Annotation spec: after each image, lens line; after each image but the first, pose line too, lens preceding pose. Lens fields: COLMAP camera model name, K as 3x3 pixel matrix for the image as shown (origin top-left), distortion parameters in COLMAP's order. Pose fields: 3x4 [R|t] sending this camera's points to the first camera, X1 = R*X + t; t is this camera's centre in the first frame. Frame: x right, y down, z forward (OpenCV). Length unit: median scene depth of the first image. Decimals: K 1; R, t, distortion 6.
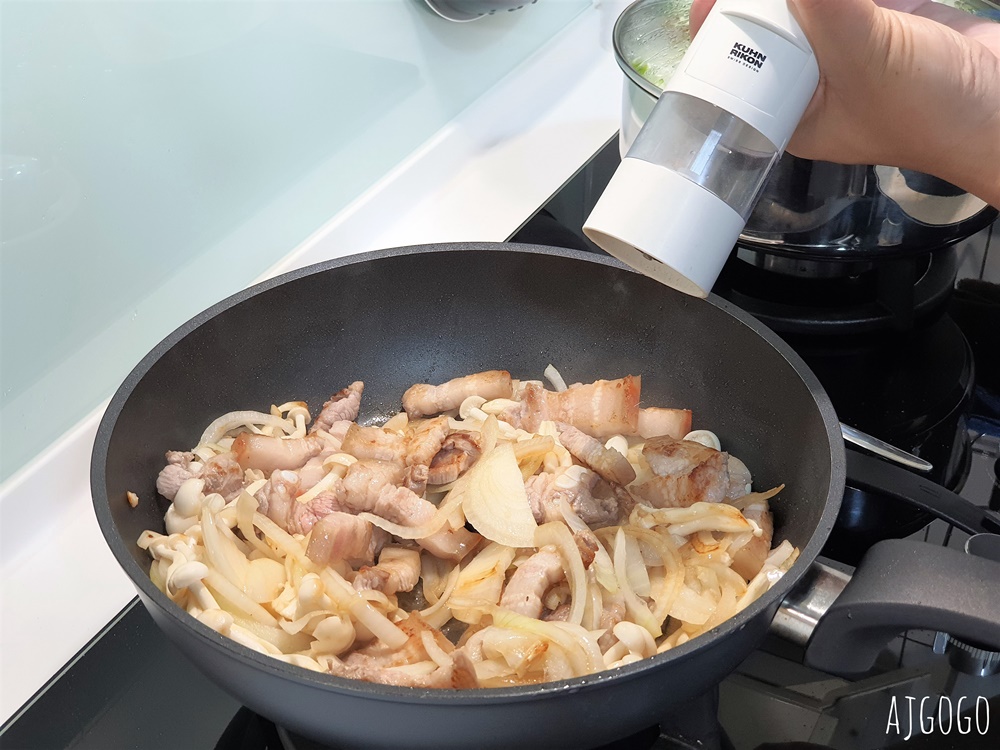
lens RADIAL K [[1513.9, 0, 500.0], [0, 1513.9, 375.0], [0, 0, 1]] dist [0.035636, -0.065222]
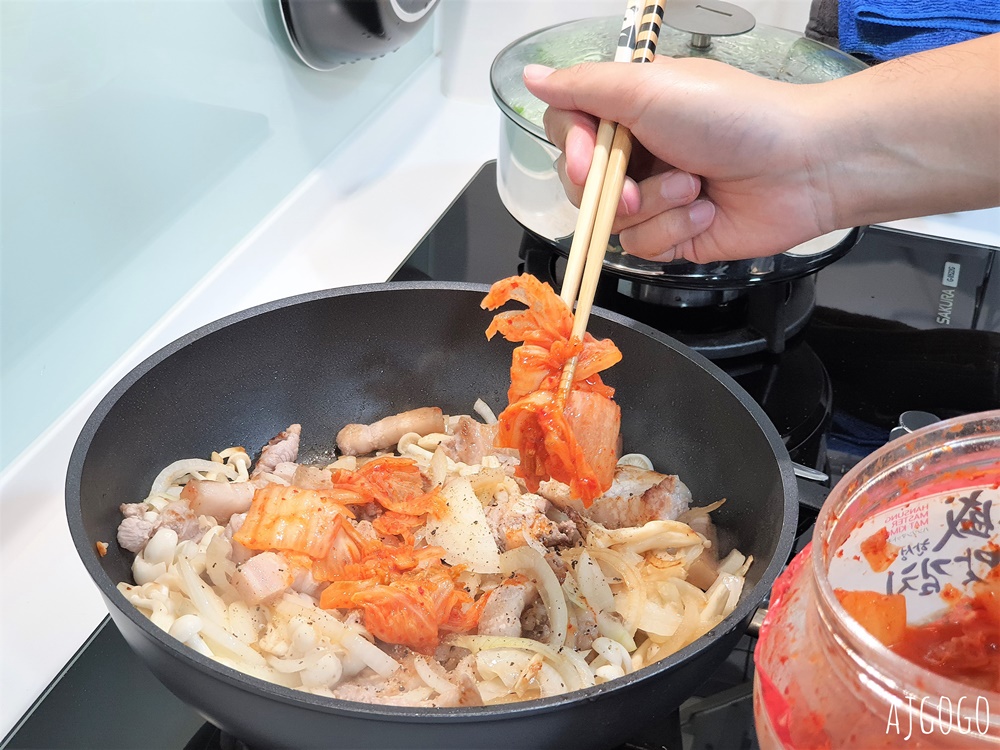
lens RADIAL K [[1513.9, 0, 500.0], [0, 1513.9, 375.0], [0, 0, 1]] dist [0.035636, -0.065222]
pose [[0.987953, -0.048168, 0.147065, -0.114169], [0.052627, 0.998261, -0.026577, 0.006167], [-0.145529, 0.033996, 0.988770, -0.025767]]
